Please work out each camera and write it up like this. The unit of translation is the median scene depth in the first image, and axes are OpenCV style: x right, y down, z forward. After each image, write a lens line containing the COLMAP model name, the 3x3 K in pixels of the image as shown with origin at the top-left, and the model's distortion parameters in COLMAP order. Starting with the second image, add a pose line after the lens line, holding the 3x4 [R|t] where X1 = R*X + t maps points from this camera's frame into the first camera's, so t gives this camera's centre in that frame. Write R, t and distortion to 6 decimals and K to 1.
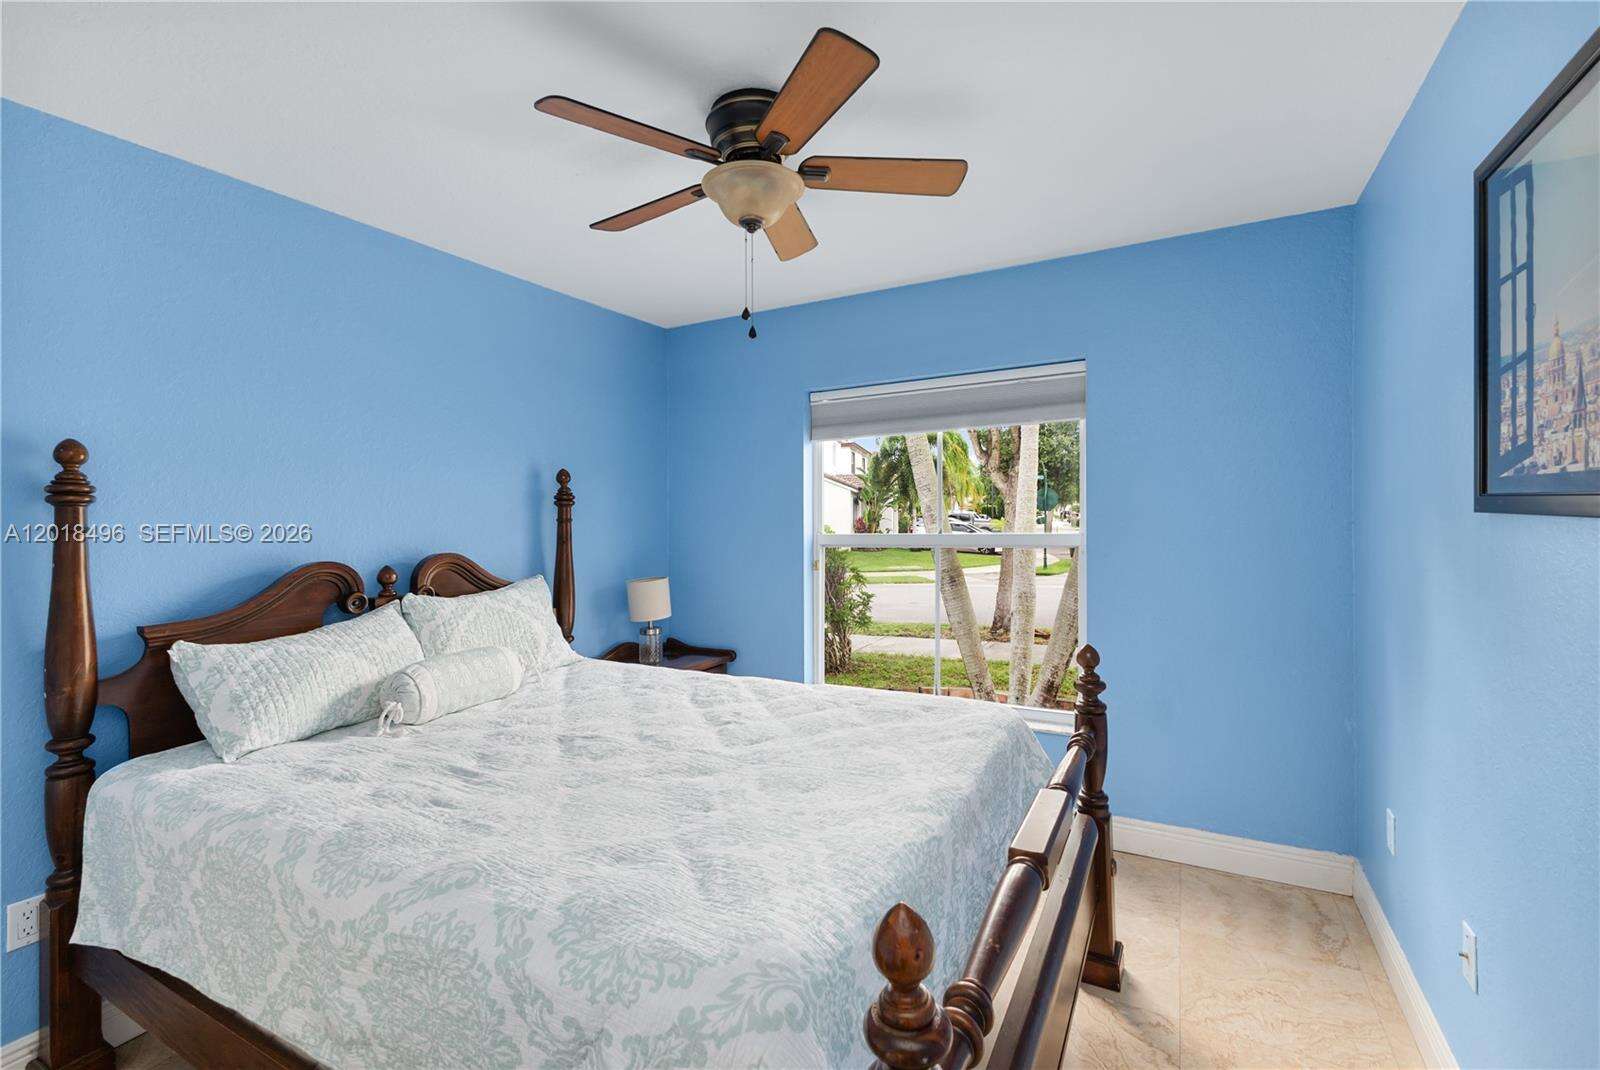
lens RADIAL K [[704.0, 0, 790.3], [0, 704.0, 527.6], [0, 0, 1]] dist [0.009751, -0.000519]
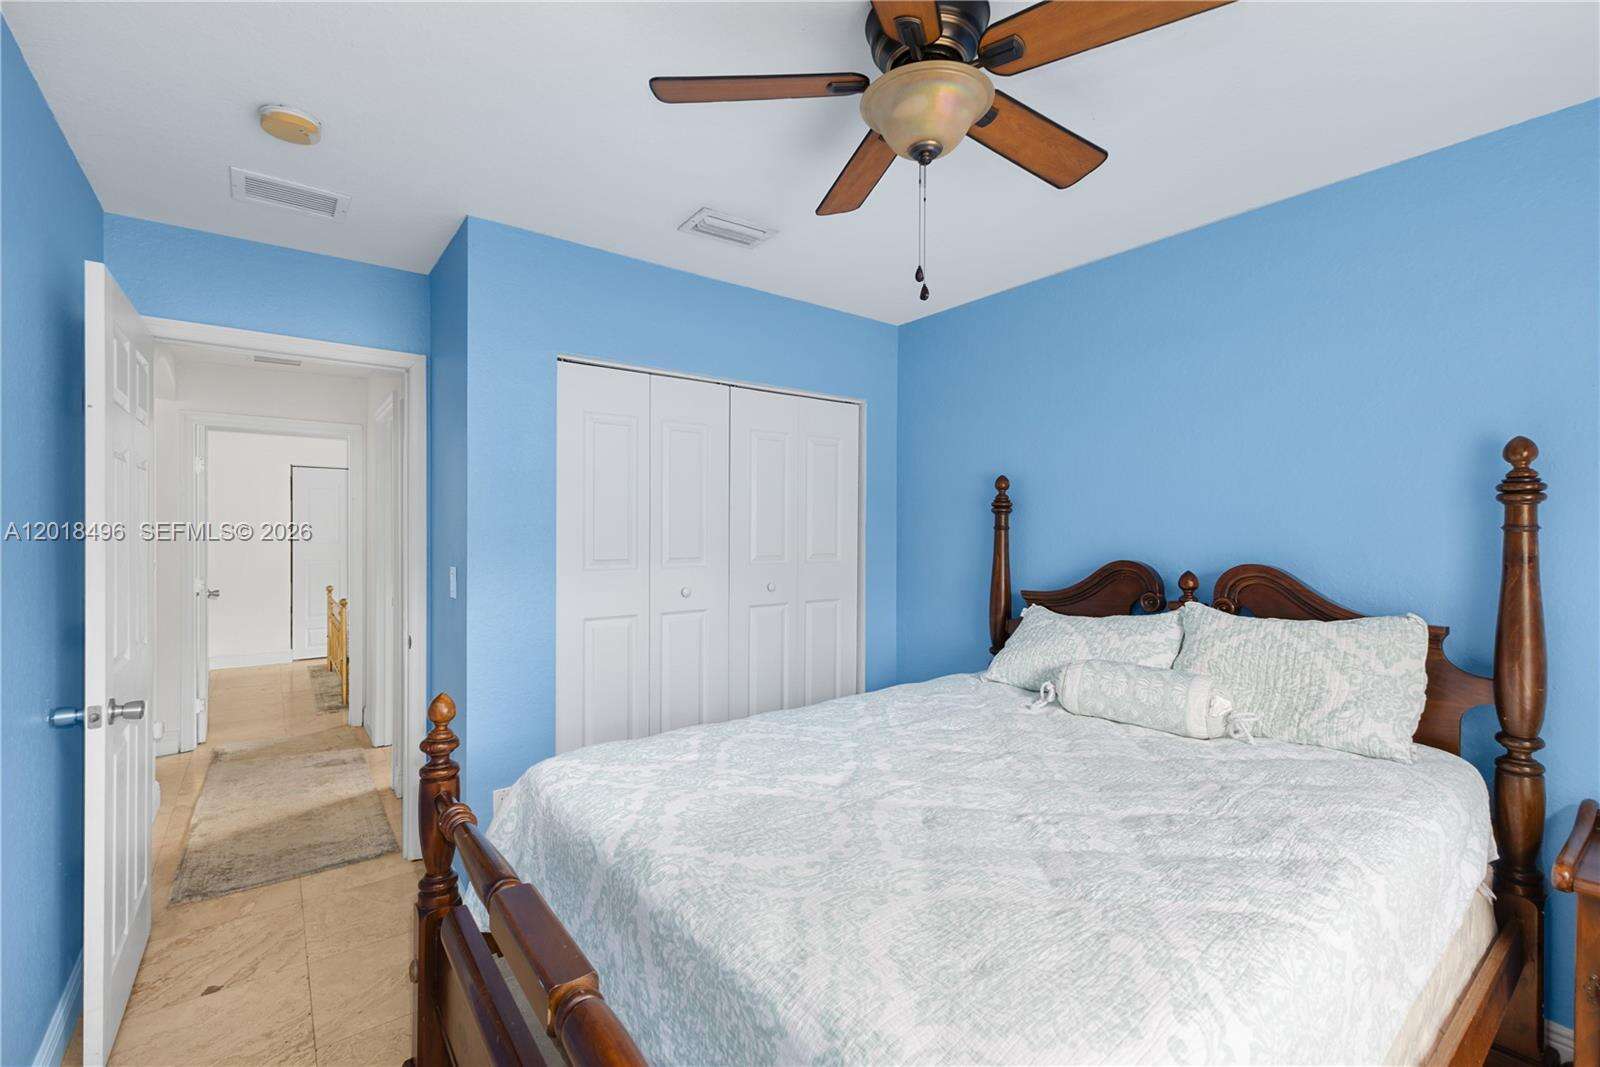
lens RADIAL K [[704.0, 0, 793.5], [0, 704.0, 528.7], [0, 0, 1]] dist [0.009751, -0.000519]
pose [[-0.410798, 0.019388, -0.911520, 0.550176], [-0.007645, 0.999665, 0.024708, -0.025058], [0.911694, 0.017119, -0.410512, 0.918640]]
